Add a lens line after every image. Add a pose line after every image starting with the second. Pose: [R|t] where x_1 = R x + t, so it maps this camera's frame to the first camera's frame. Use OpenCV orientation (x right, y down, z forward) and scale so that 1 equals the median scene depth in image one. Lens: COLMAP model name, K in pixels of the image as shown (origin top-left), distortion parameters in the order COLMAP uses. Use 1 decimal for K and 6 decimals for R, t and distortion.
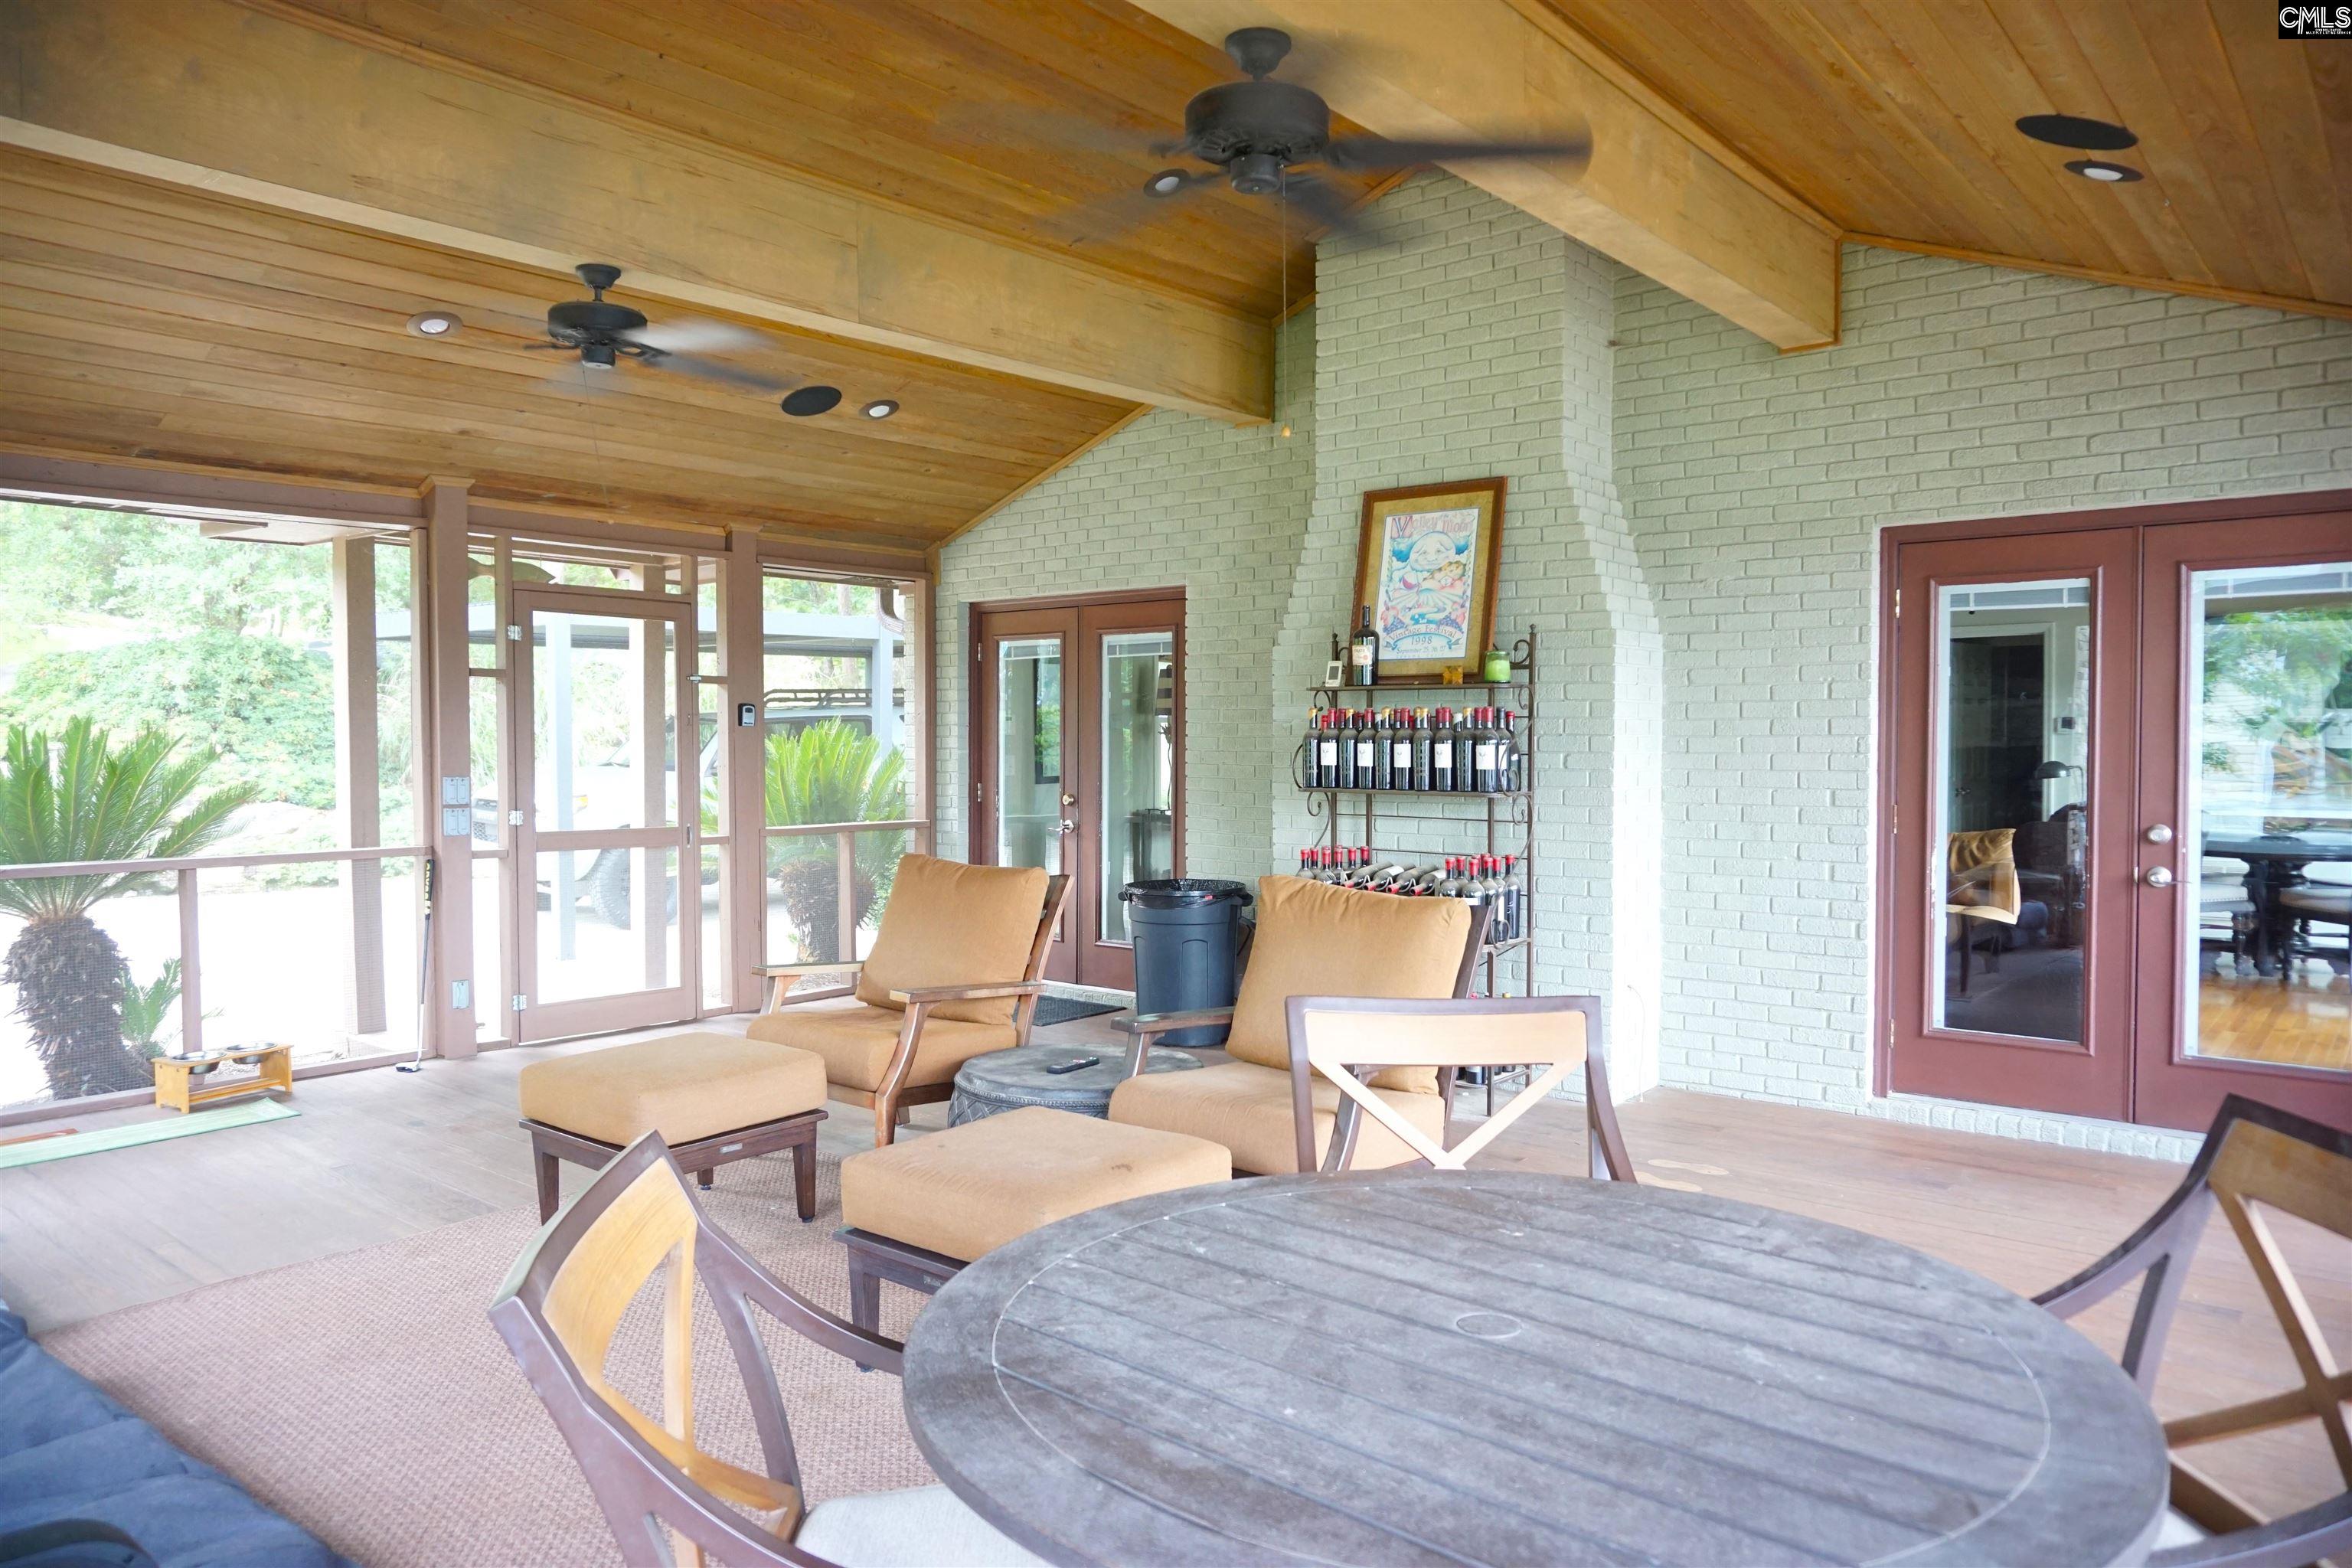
lens RADIAL K [[1592.8, 0, 1176.0], [0, 1592.8, 784.0], [0, 0, 1]] dist [-0.029273, 0.039324]
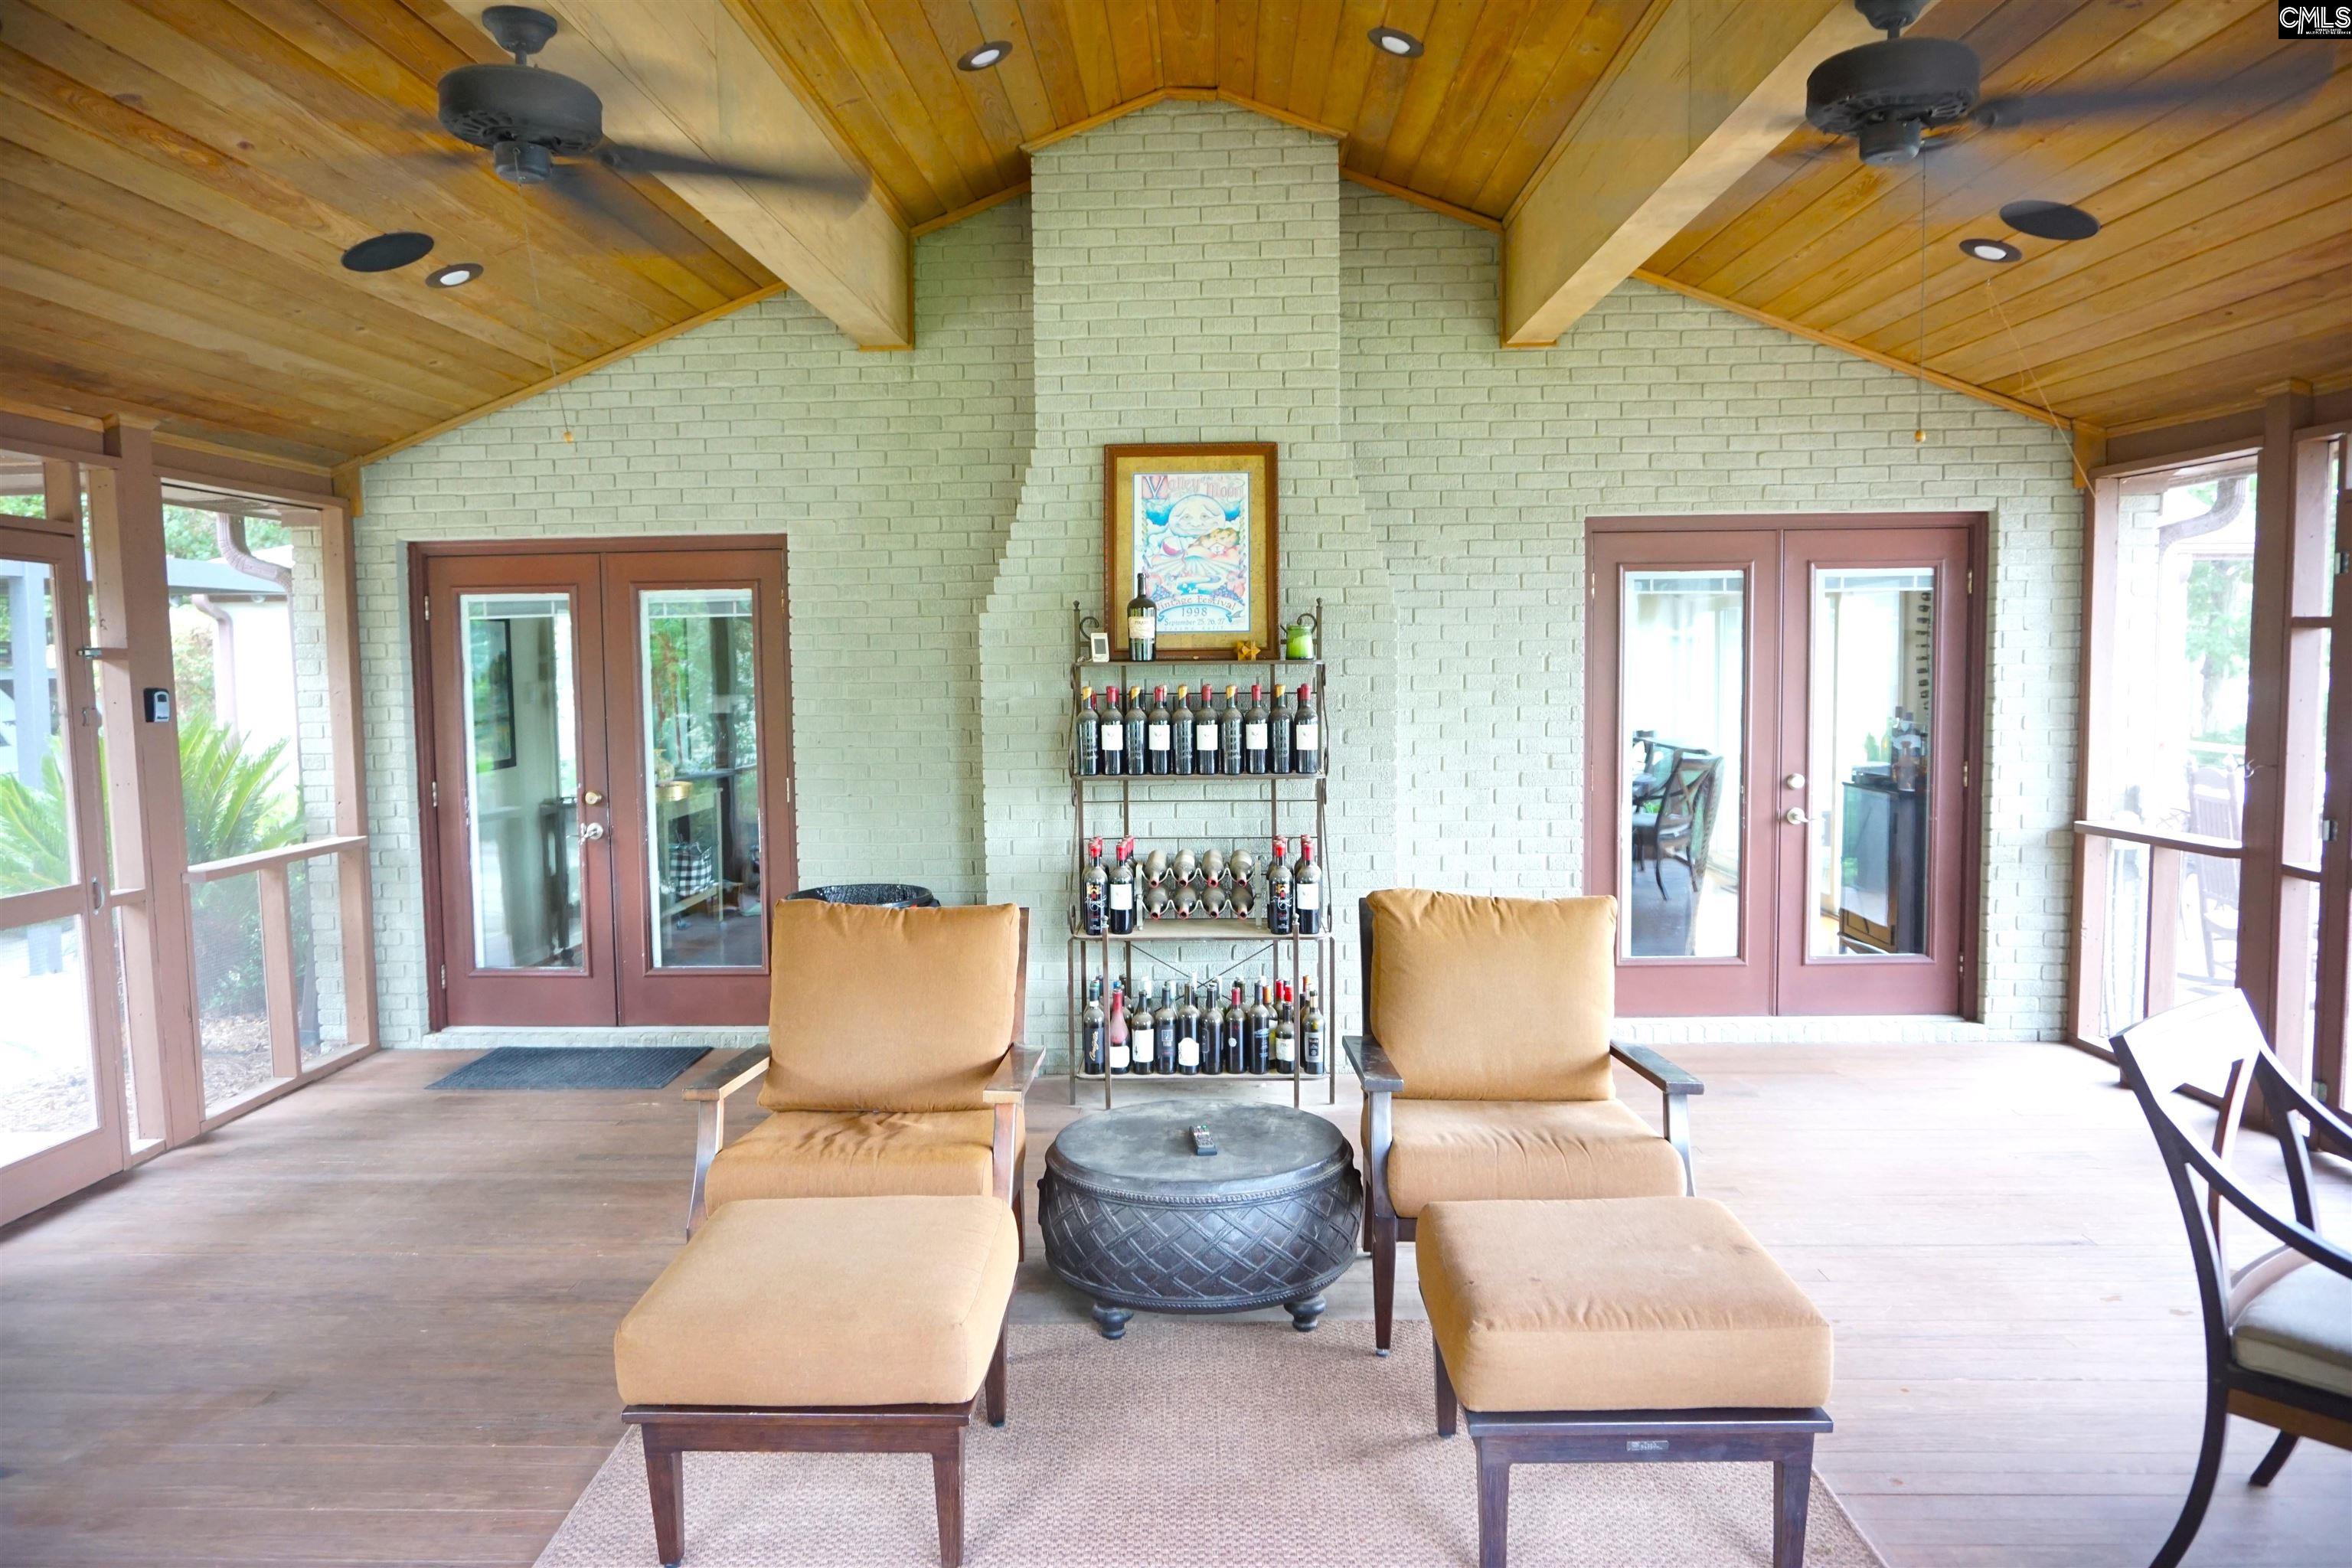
lens RADIAL K [[1578.8, 0, 1176.0], [0, 1578.8, 784.0], [0, 0, 1]] dist [-0.033853, 0.002628]
pose [[0.783632, -0.058900, 0.618427, -0.432895], [0.033233, 0.998044, 0.052945, -0.039075], [-0.620336, -0.020938, 0.784057, 0.281595]]
